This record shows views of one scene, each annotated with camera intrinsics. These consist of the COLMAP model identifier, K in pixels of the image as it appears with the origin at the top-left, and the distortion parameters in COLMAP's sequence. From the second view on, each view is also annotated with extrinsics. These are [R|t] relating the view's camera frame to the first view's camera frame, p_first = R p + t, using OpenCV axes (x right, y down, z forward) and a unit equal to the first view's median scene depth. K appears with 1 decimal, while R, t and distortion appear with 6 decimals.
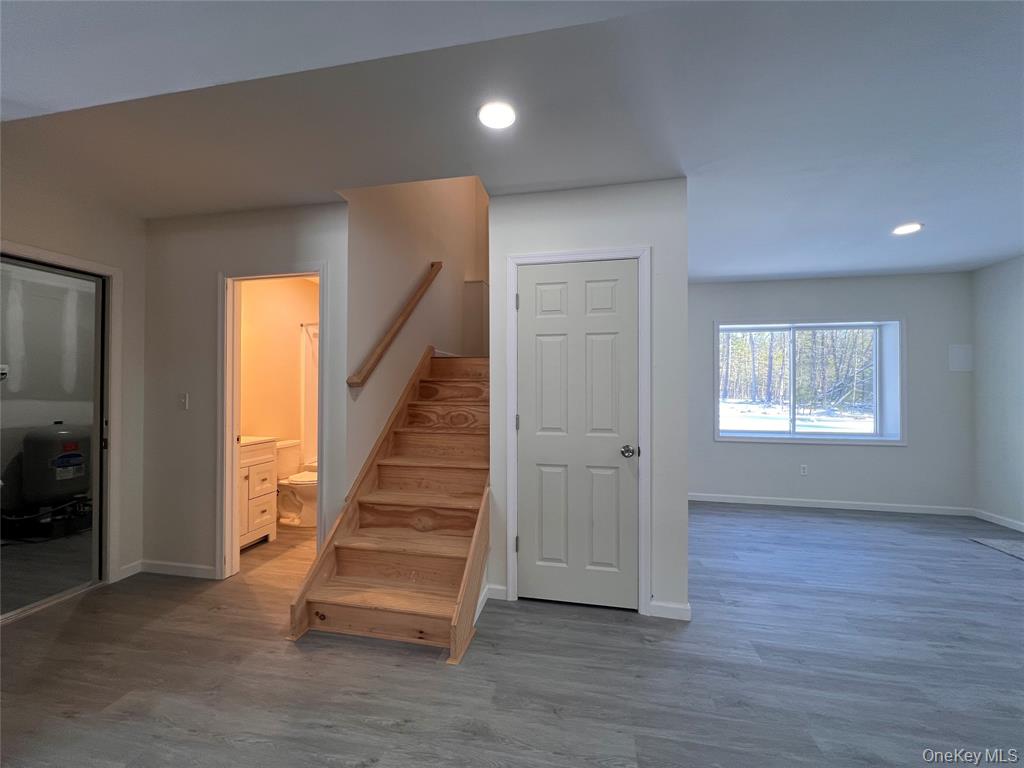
lens RADIAL K [[408.2, 0, 510.8], [0, 408.2, 383.6], [0, 0, 1]] dist [-0.000338, 0.000159]
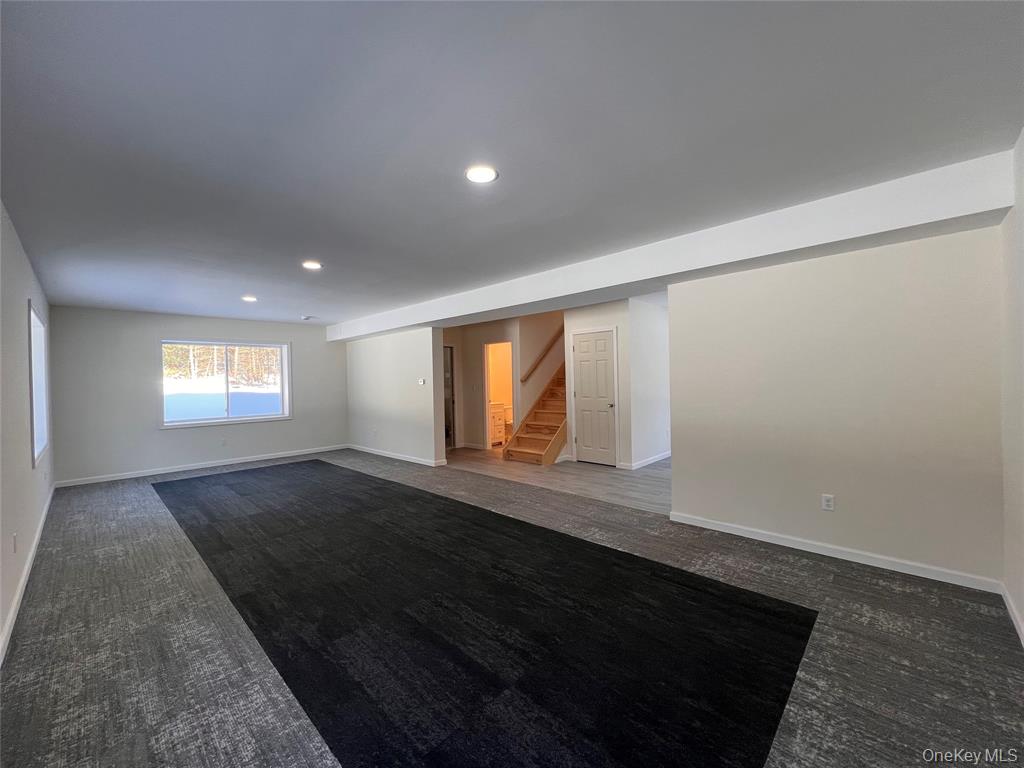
lens RADIAL K [[408.2, 0, 510.8], [0, 408.2, 383.6], [0, 0, 1]] dist [-0.000338, 0.000159]
pose [[0.845917, -0.013232, -0.533151, 1.036383], [0.029537, 0.999320, 0.022062, -0.044895], [0.532496, -0.034410, 0.845733, -1.403974]]
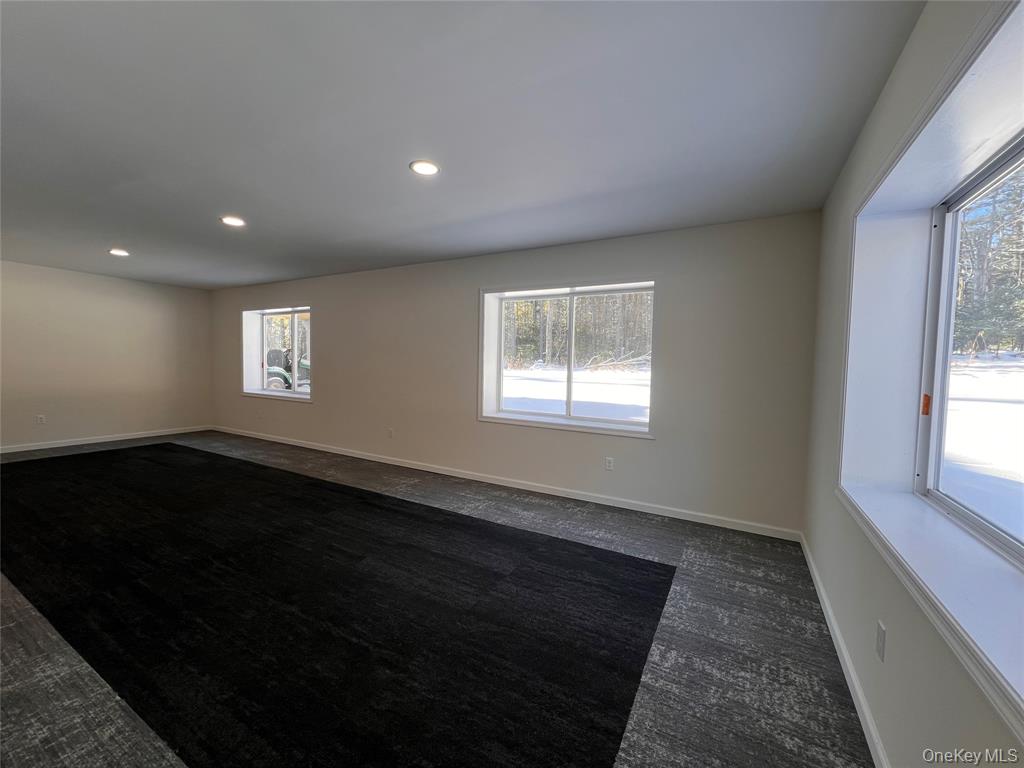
lens RADIAL K [[407.4, 0, 504.7], [0, 407.4, 380.9], [0, 0, 1]] dist [-0.001856, -0.000100]
pose [[-0.950506, -0.035114, 0.308715, -1.681782], [-0.025981, 0.999096, 0.033648, -0.008555], [-0.309618, 0.023962, -0.950559, 0.517093]]
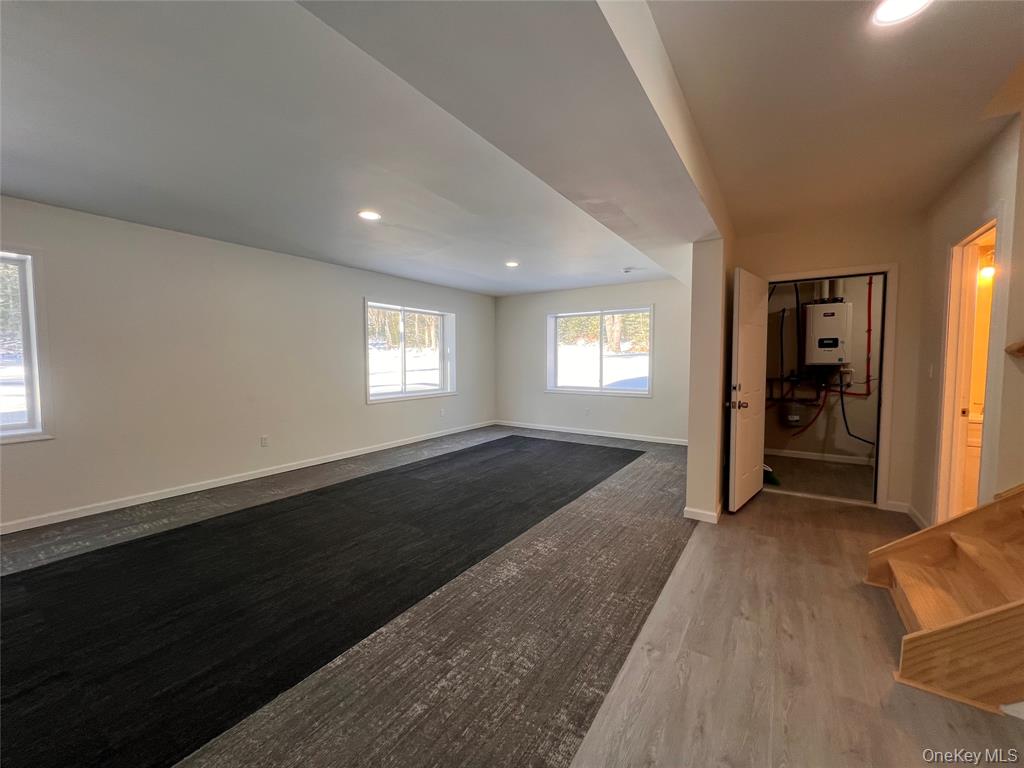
lens RADIAL K [[413.2, 0, 512.6], [0, 413.2, 380.8], [0, 0, 1]] dist [0.001370, 0.000290]
pose [[-0.374678, 0.045725, -0.926027, 0.694950], [0.010407, 0.998928, 0.045113, 0.008525], [0.927097, 0.007265, -0.374752, 0.420606]]
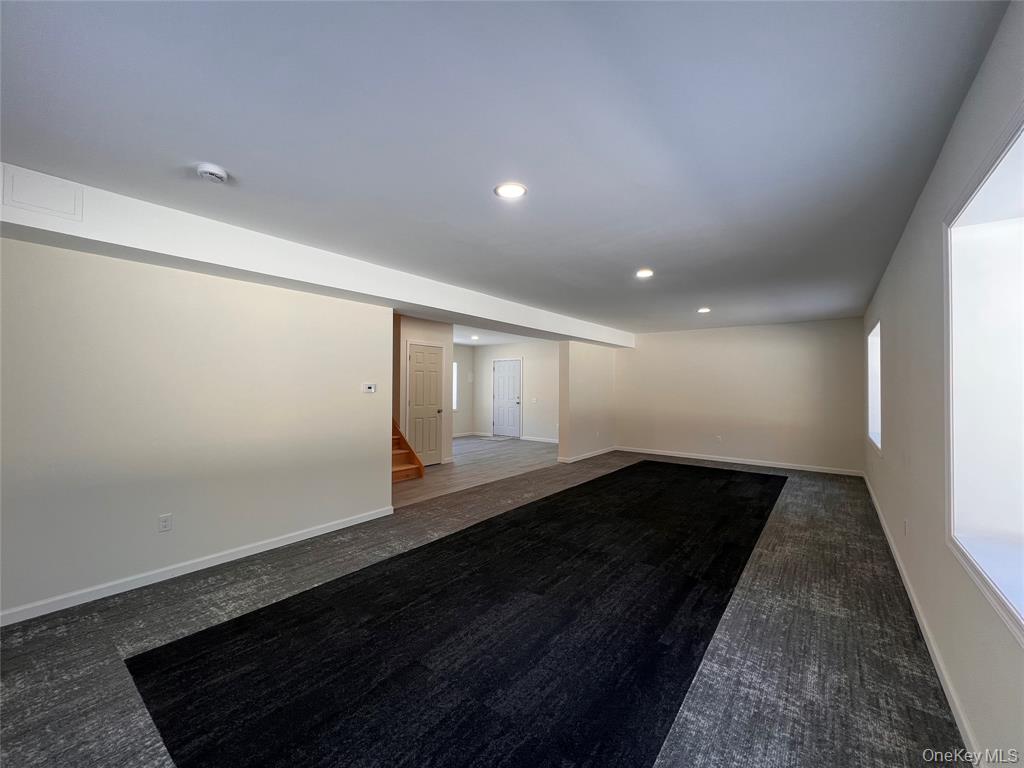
lens RADIAL K [[410.1, 0, 515.3], [0, 410.1, 351.3], [0, 0, 1]] dist [0.001842, 0.000431]
pose [[0.434434, 0.078442, 0.897281, -2.038234], [-0.015231, 0.996698, -0.079760, -0.038037], [-0.900575, 0.020984, 0.434195, -0.764140]]
